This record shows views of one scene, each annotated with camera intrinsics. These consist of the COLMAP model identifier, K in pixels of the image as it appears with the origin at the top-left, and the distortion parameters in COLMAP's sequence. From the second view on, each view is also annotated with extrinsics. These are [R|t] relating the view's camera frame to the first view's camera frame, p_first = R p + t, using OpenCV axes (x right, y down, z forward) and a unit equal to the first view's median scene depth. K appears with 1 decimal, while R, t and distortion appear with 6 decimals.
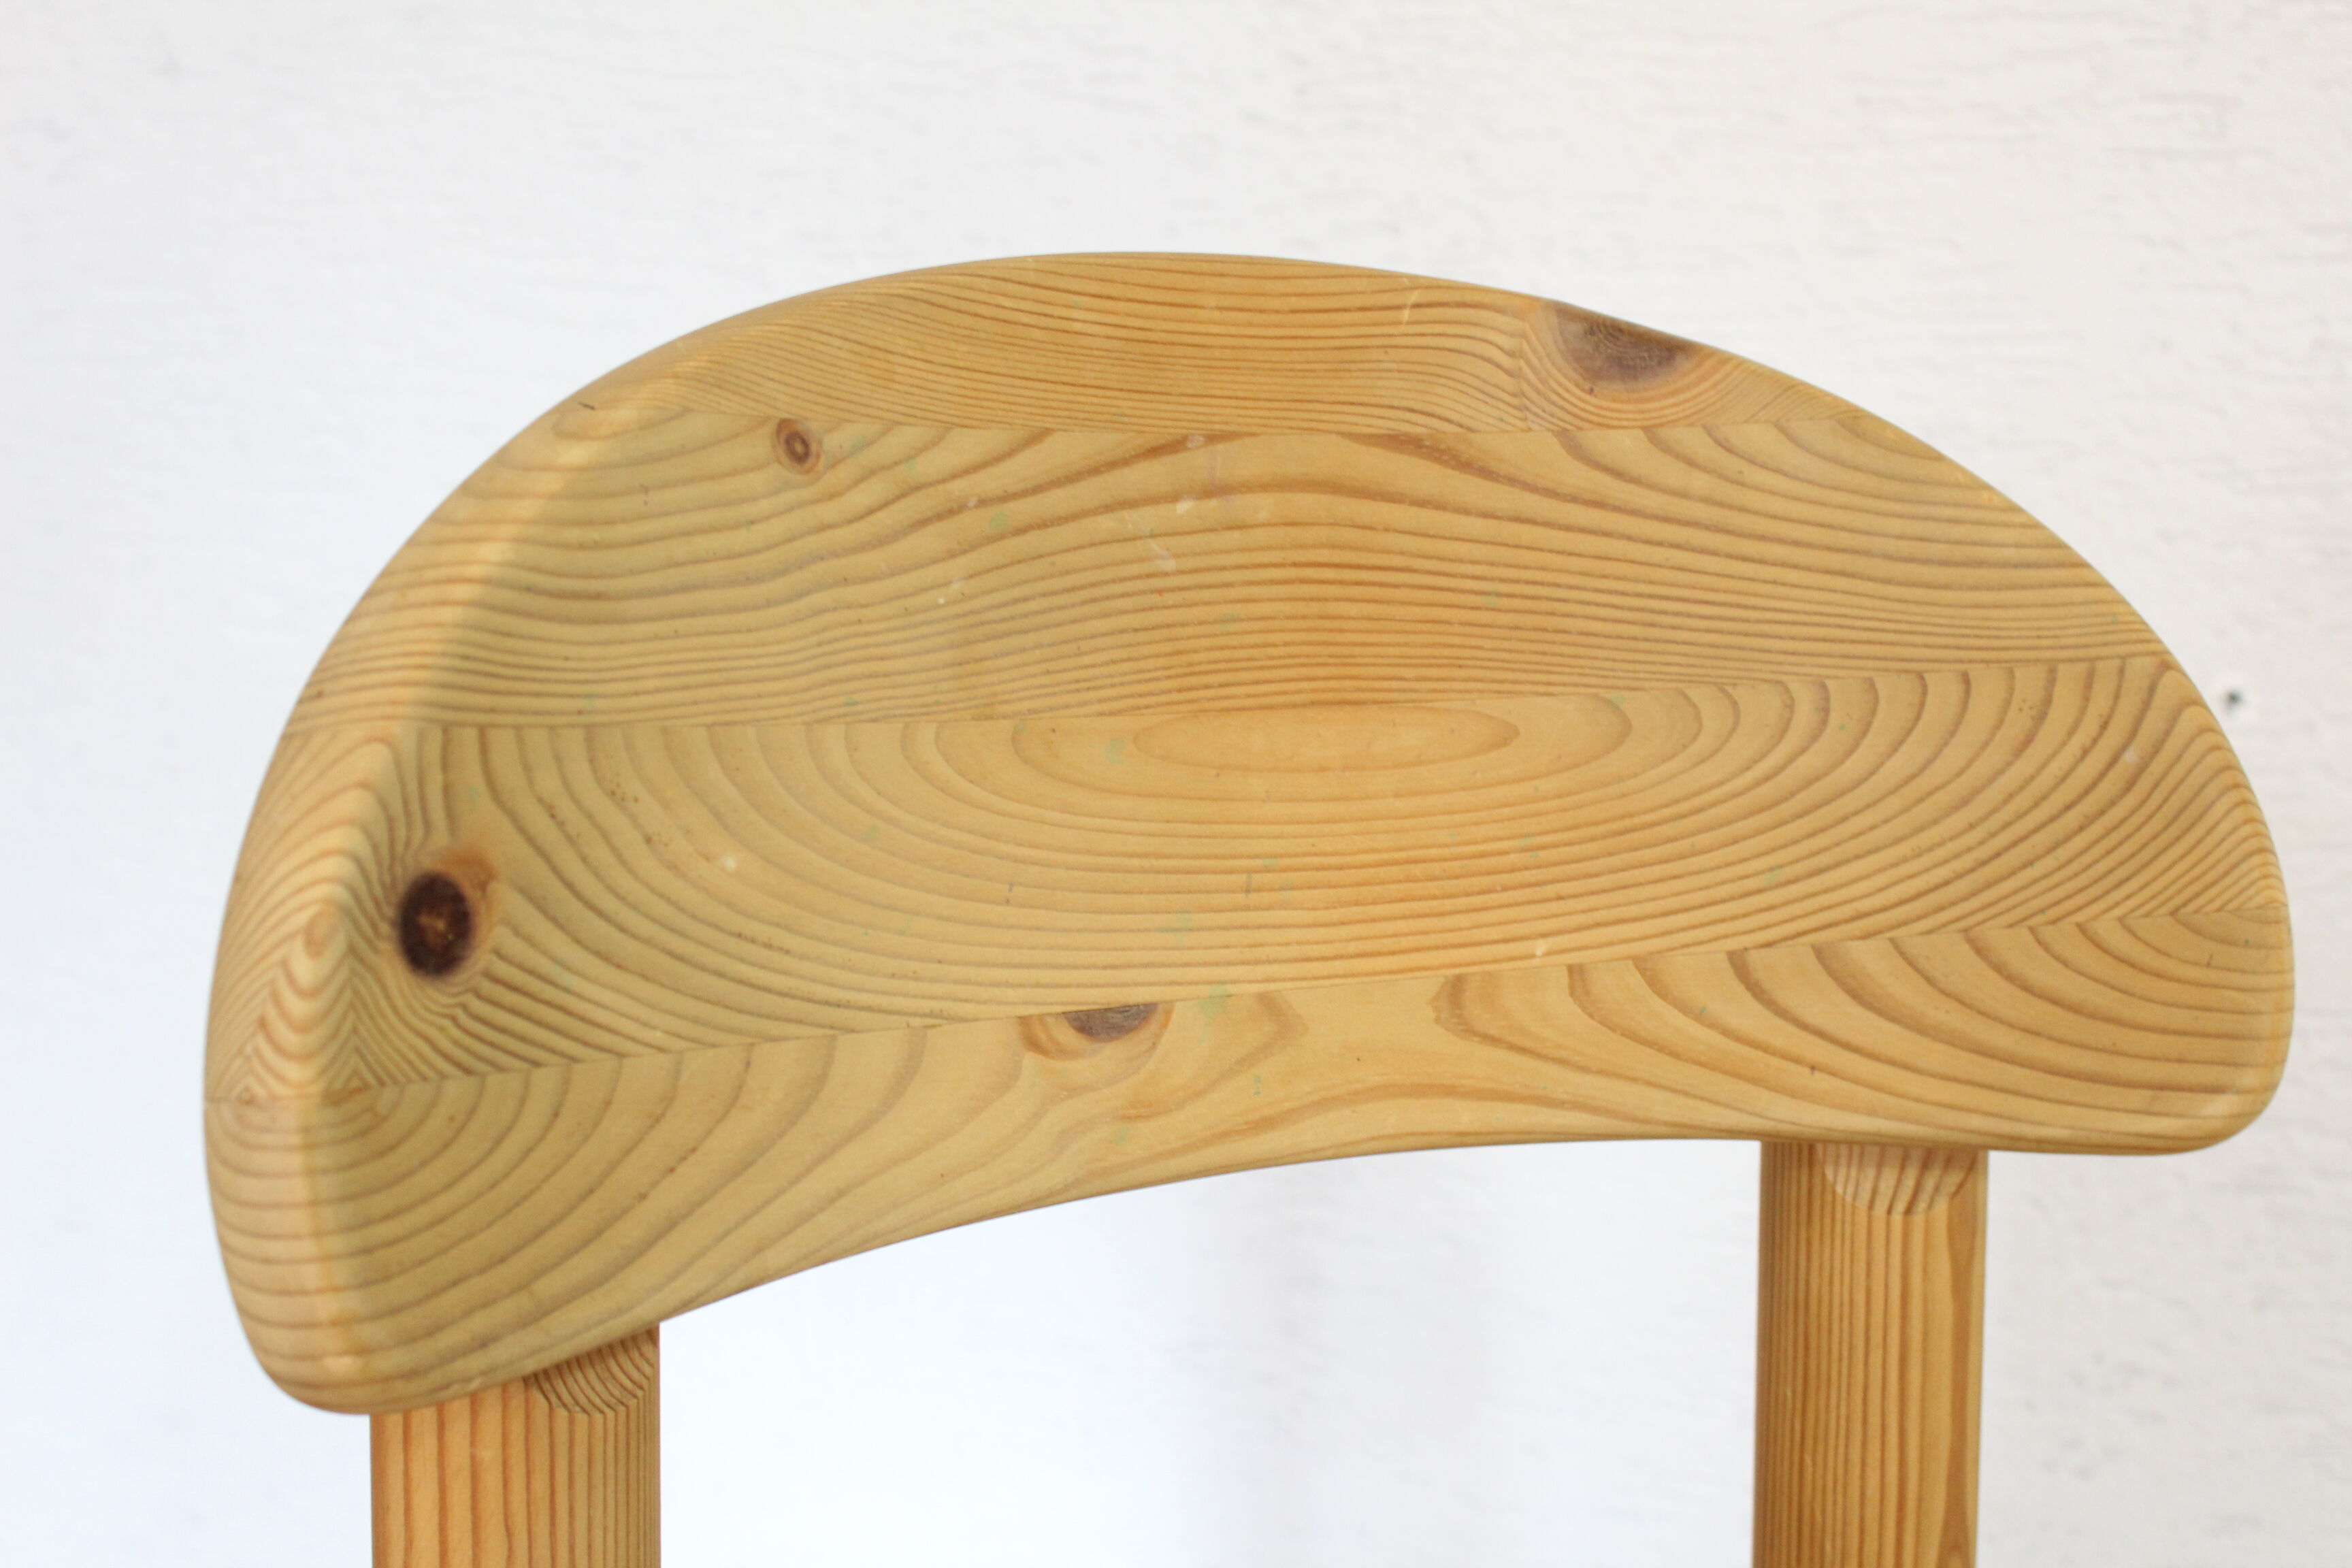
lens RADIAL K [[3159.0, 0, 1176.7], [0, 3159.0, 788.7], [0, 0, 1]] dist [-0.073800, 0.000000]
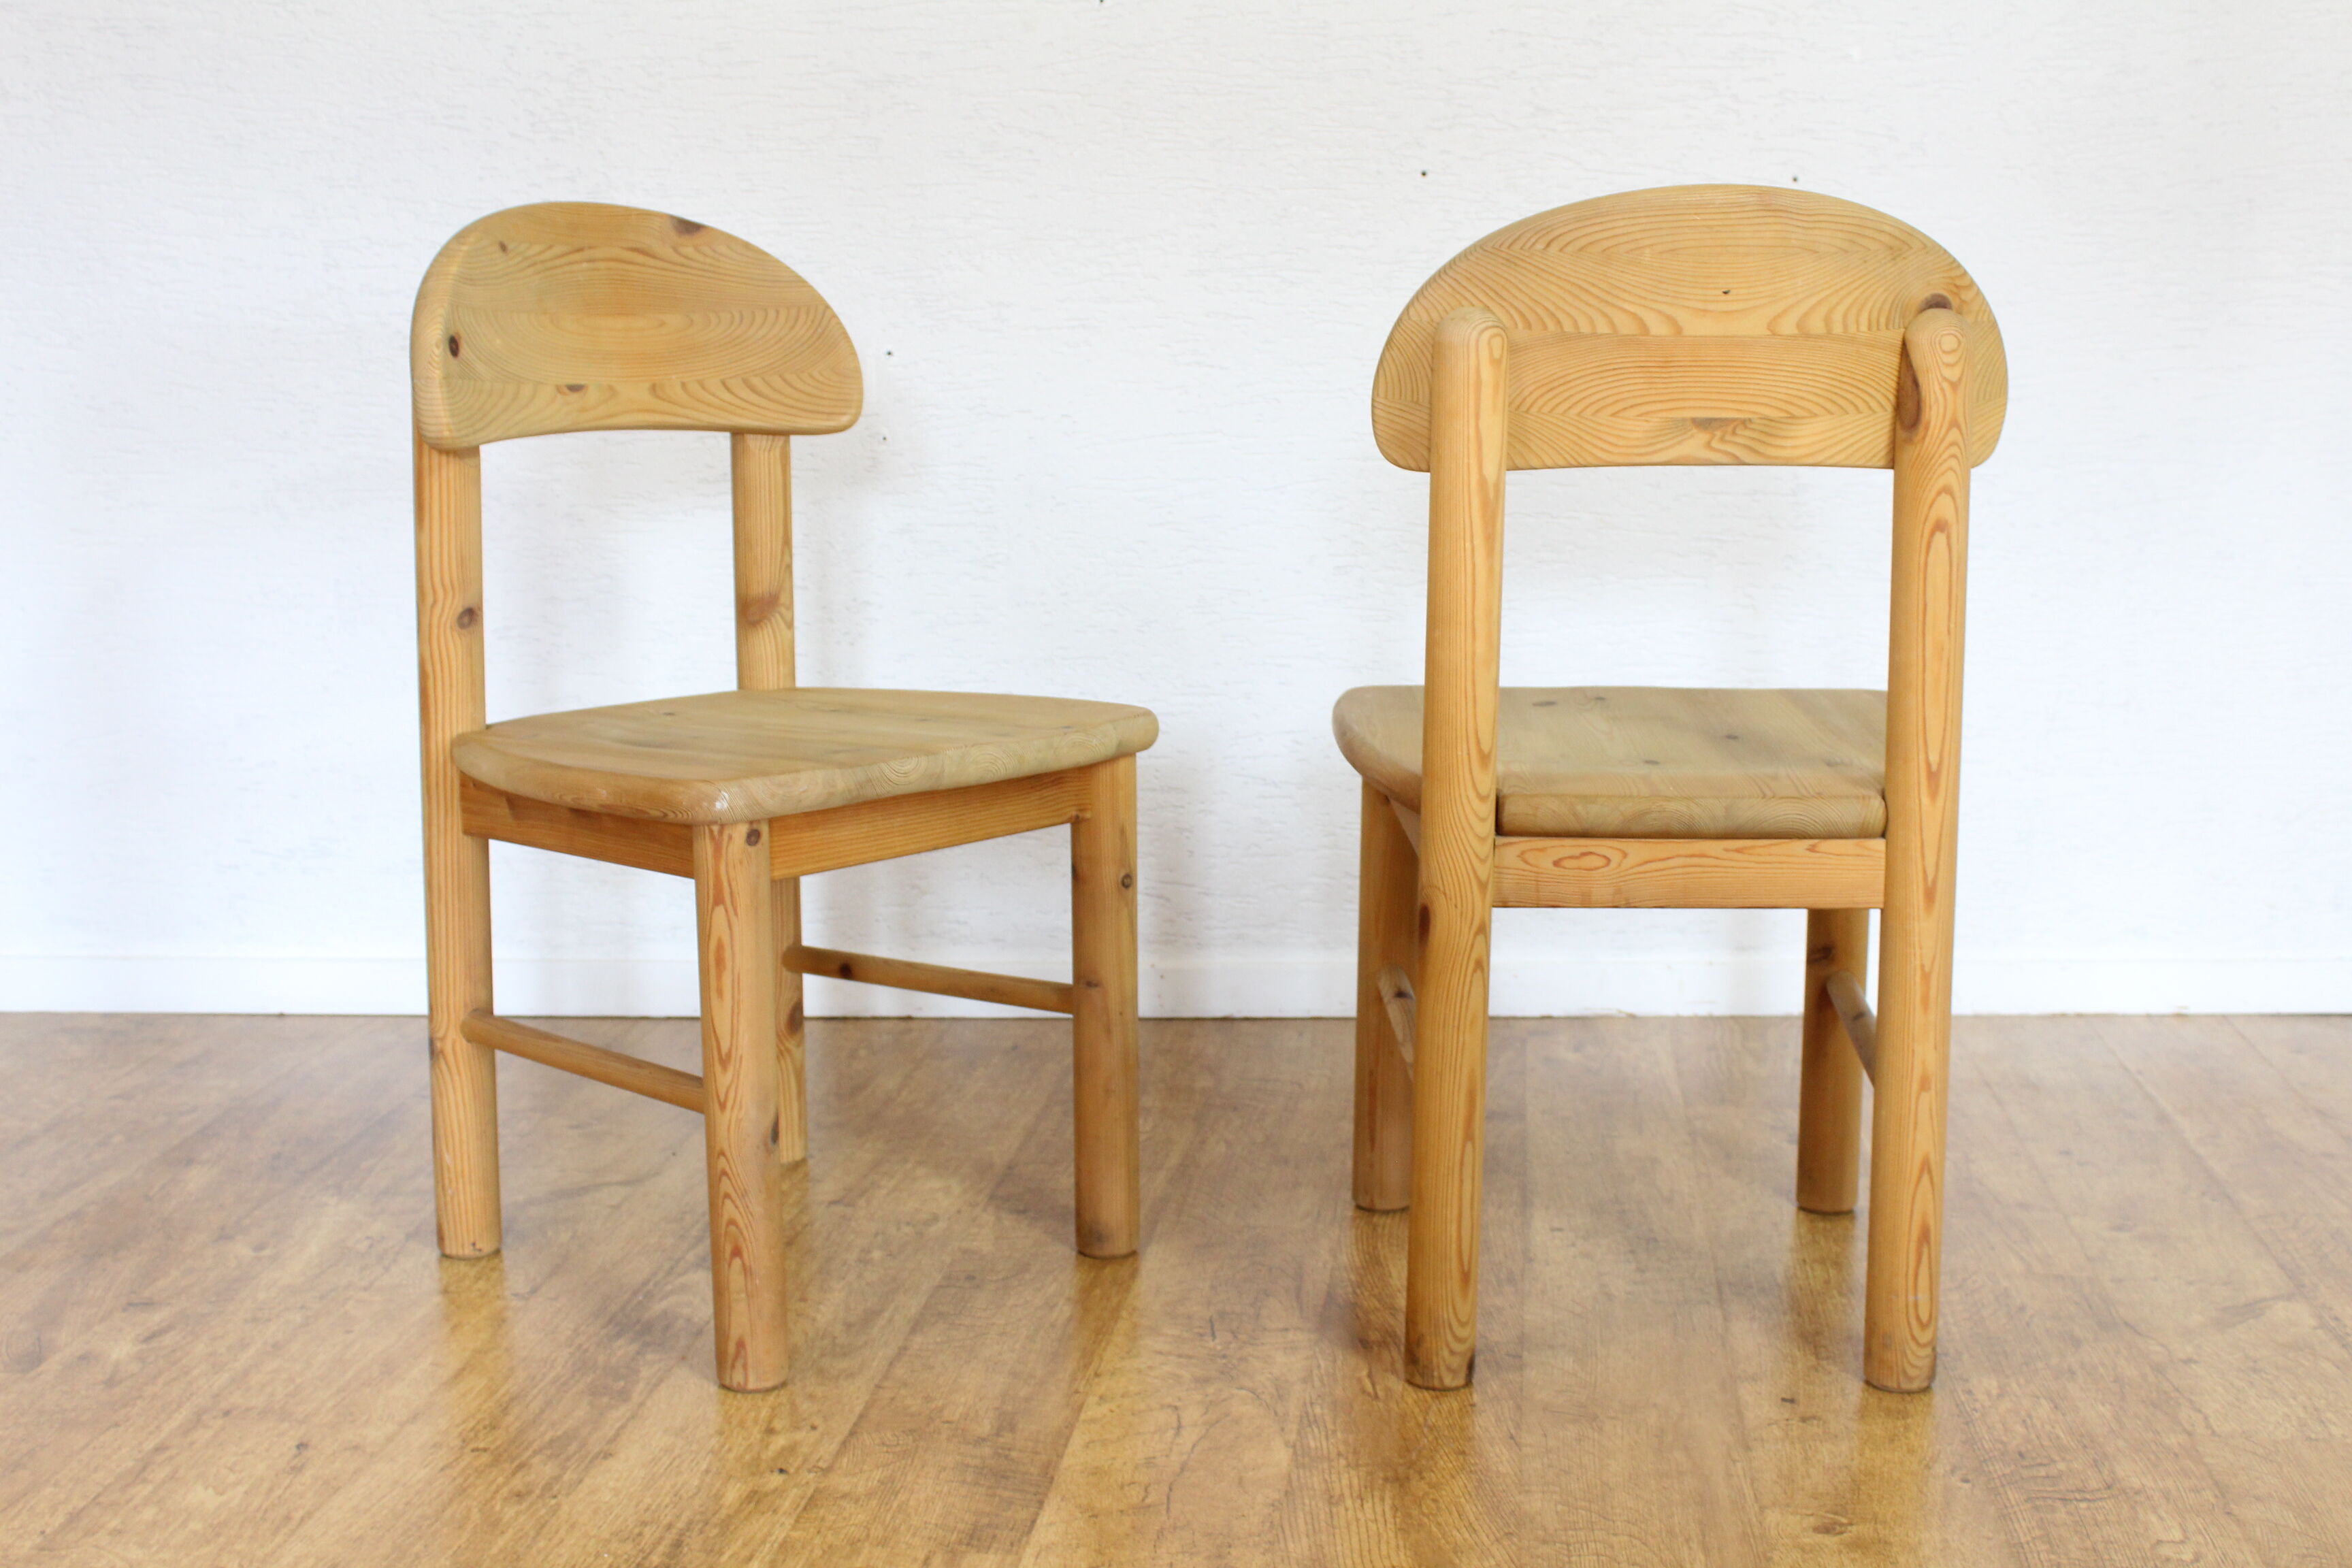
lens RADIAL K [[2784.3, 0, 1181.1], [0, 2784.3, 779.4], [0, 0, 1]] dist [-0.066086, 0.000000]
pose [[0.937004, -0.056453, 0.344728, -0.523565], [0.036636, 0.997294, 0.063737, 0.358645], [-0.347393, -0.047092, 0.936536, -2.540505]]
